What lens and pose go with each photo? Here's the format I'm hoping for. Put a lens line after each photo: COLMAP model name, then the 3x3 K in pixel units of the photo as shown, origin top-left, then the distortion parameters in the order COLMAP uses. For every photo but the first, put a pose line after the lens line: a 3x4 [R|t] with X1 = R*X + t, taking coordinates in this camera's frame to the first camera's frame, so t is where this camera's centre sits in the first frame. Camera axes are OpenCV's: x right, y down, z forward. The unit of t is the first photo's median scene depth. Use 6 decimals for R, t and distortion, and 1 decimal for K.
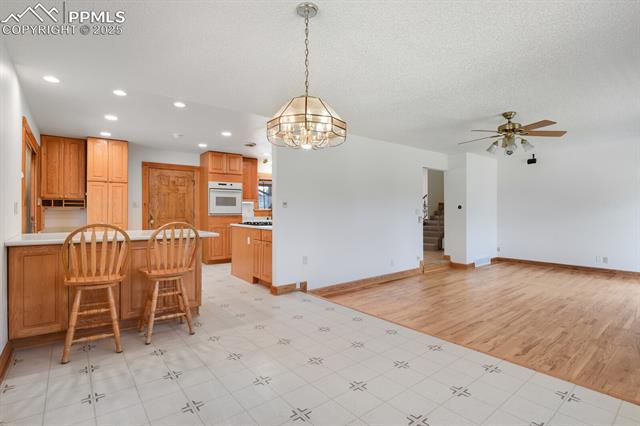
lens RADIAL K [[309.8, 0, 320.0], [0, 309.8, 213.0], [0, 0, 1]] dist [0.004207, 0.000808]
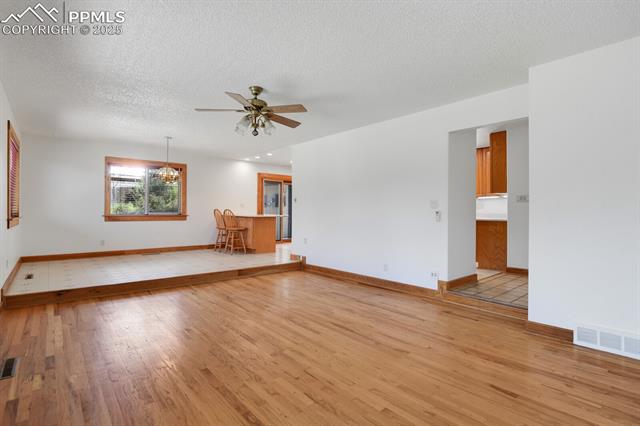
lens RADIAL K [[309.8, 0, 320.0], [0, 309.8, 213.0], [0, 0, 1]] dist [0.004207, 0.000808]
pose [[0.044300, 0.004705, -0.999007, 1.313812], [-0.016605, 0.999854, 0.003972, 0.025553], [0.998880, 0.016413, 0.044371, 1.008874]]
